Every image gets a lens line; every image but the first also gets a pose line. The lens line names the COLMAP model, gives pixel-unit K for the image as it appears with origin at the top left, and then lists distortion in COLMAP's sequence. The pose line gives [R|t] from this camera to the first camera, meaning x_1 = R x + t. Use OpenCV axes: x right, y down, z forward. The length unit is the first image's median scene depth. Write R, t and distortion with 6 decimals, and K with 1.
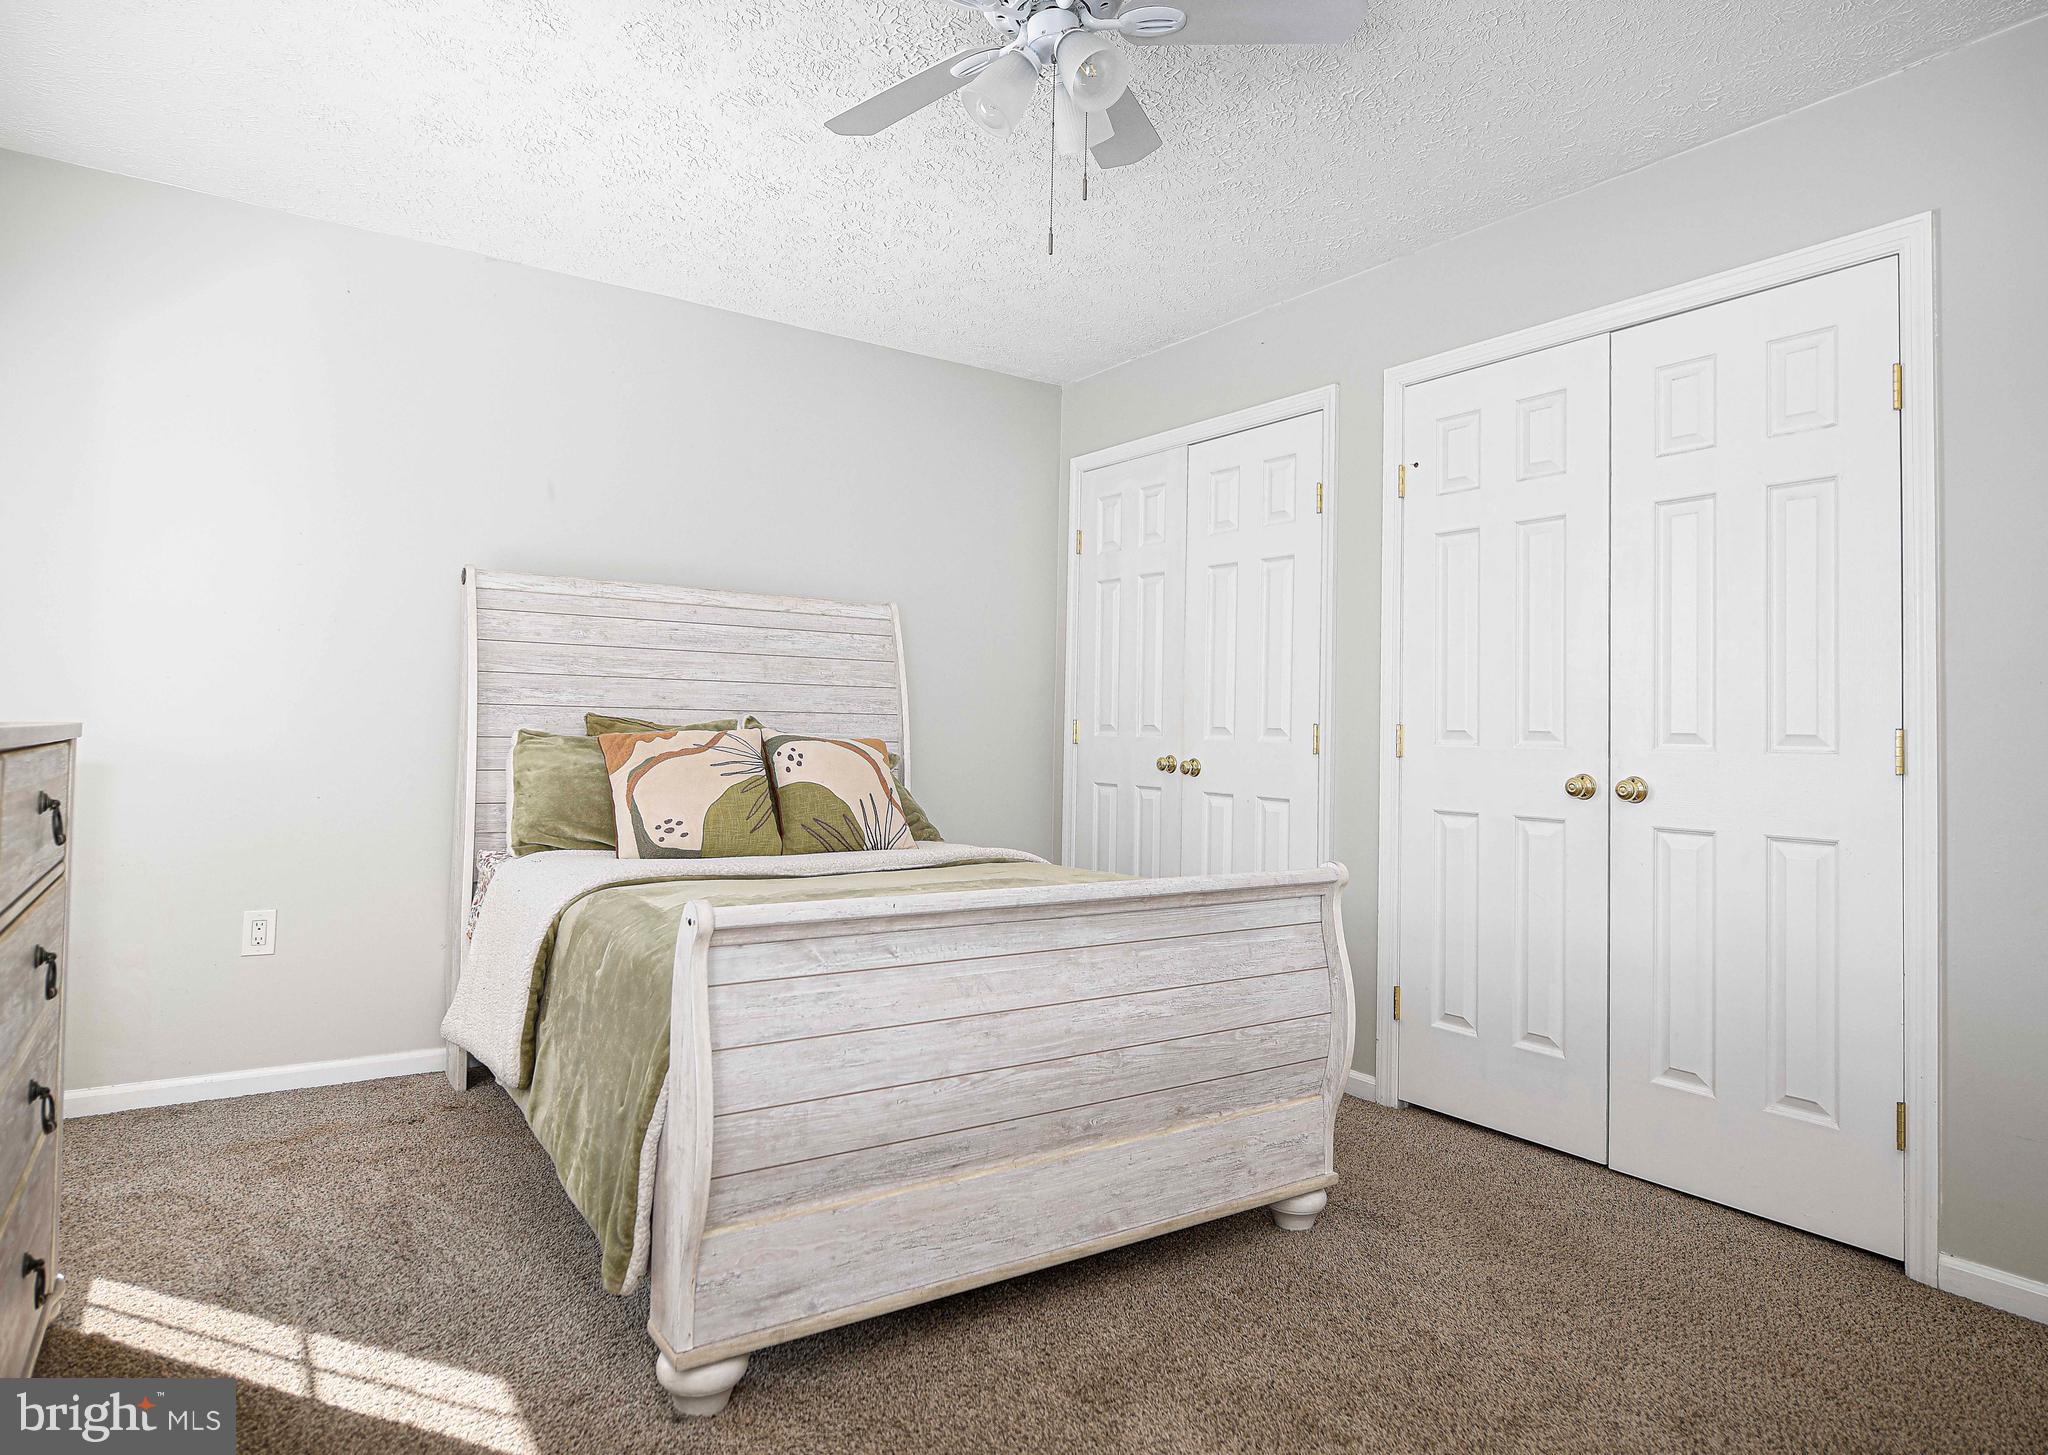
lens RADIAL K [[1215.8, 0, 1025.9], [0, 1215.8, 708.5], [0, 0, 1]] dist [0.001396, -0.000078]
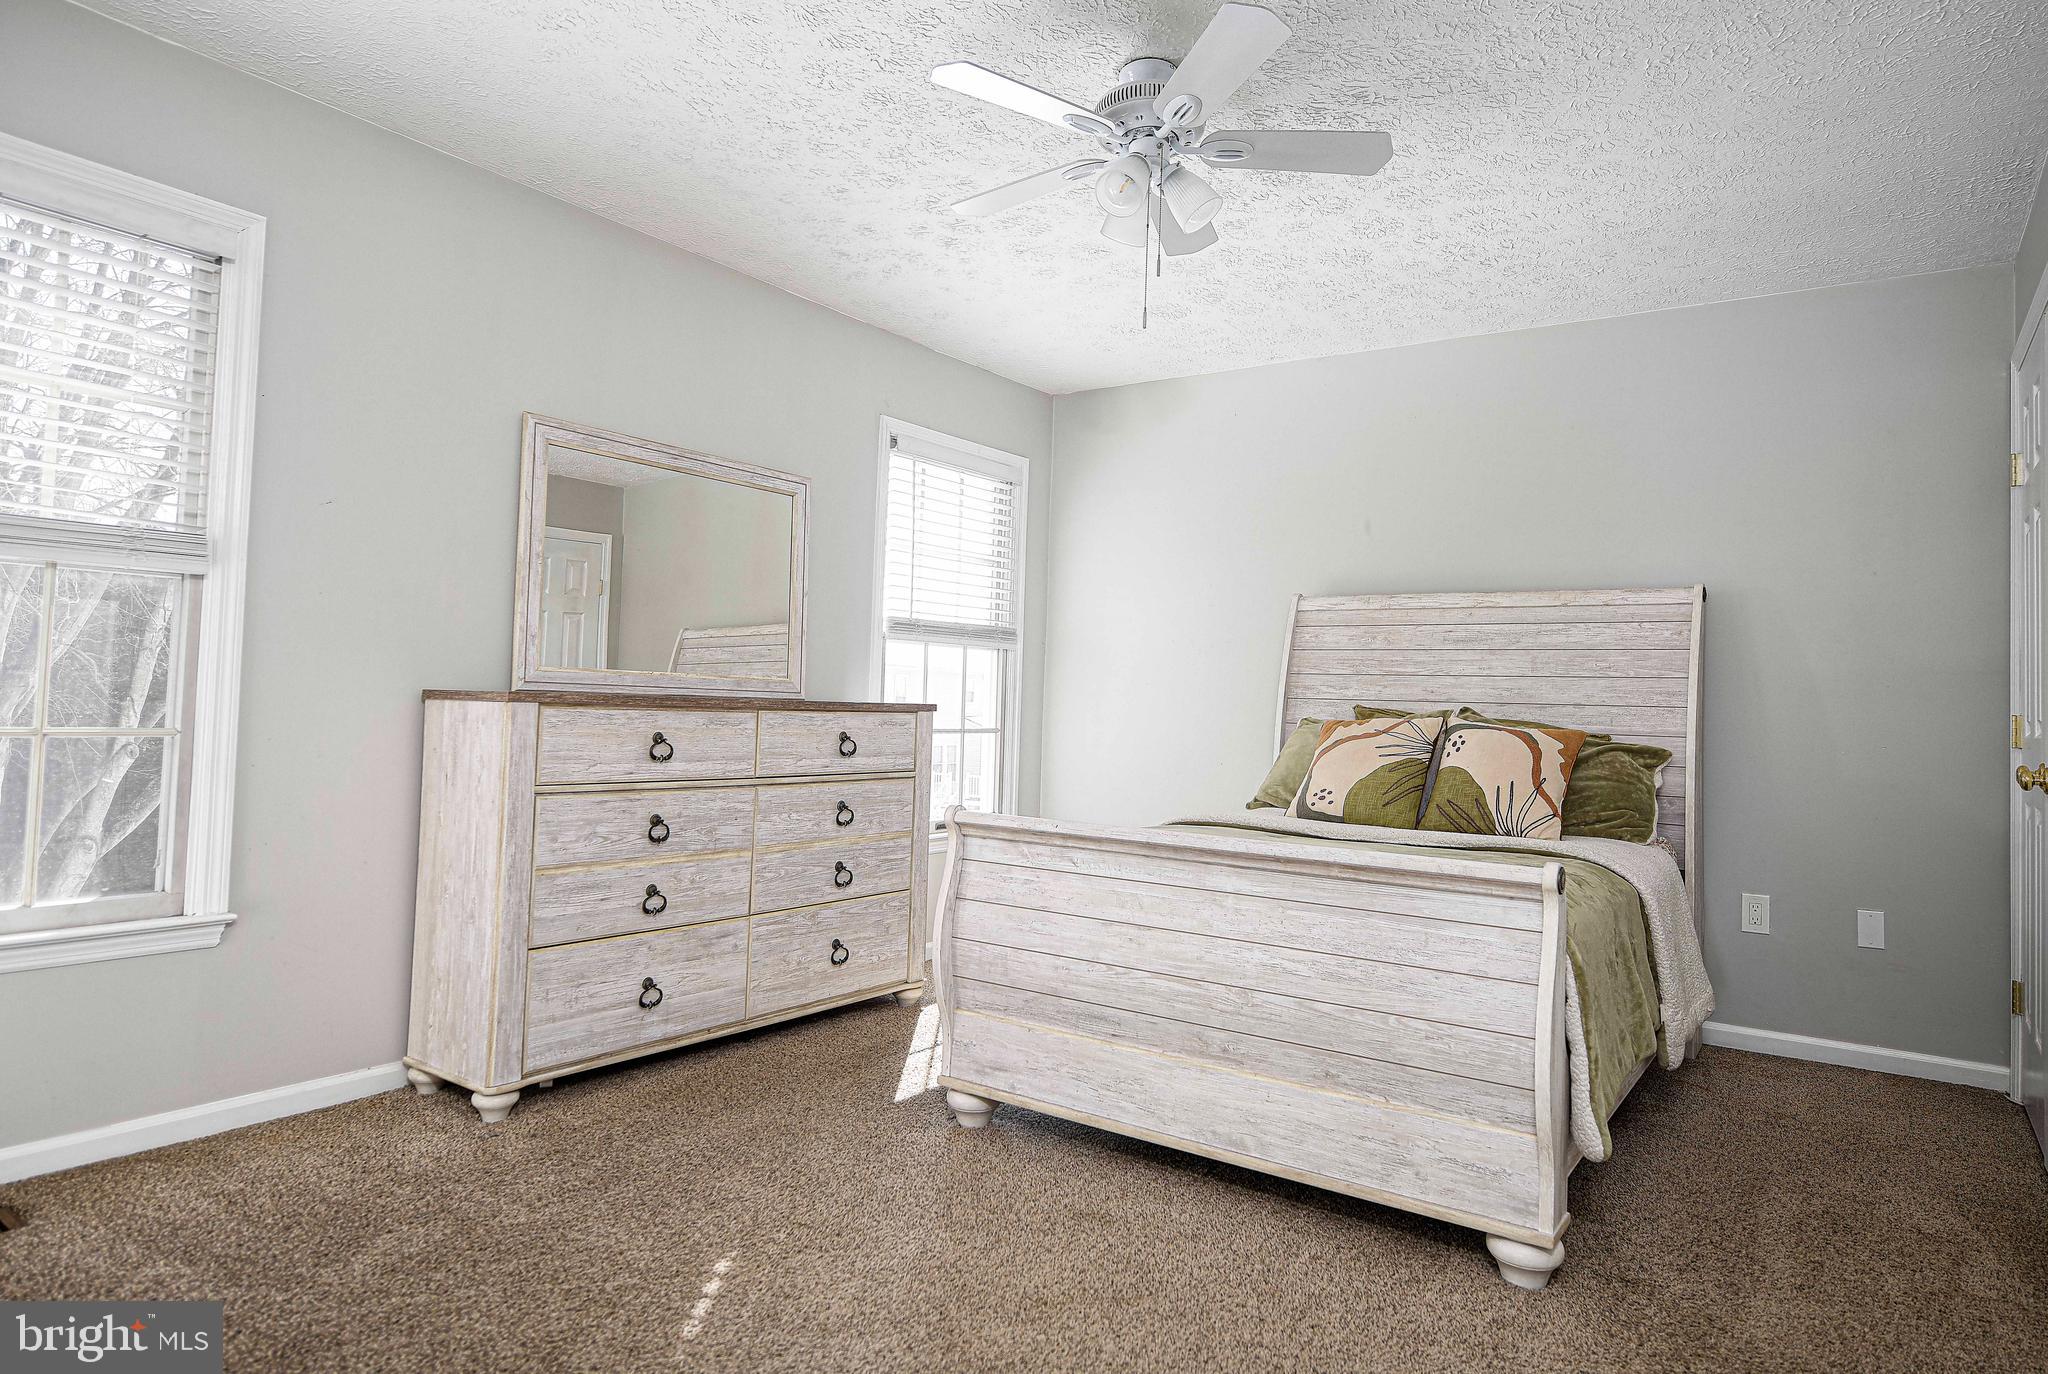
lens RADIAL K [[1195.2, 0, 1024.0], [0, 1195.2, 687.0], [0, 0, 1]] dist [-0.000377, -0.000101]
pose [[0.348842, -0.023159, -0.936895, 0.918923], [-0.007920, 0.999586, -0.027658, 0.030442], [0.937148, 0.017068, 0.348514, 0.371121]]
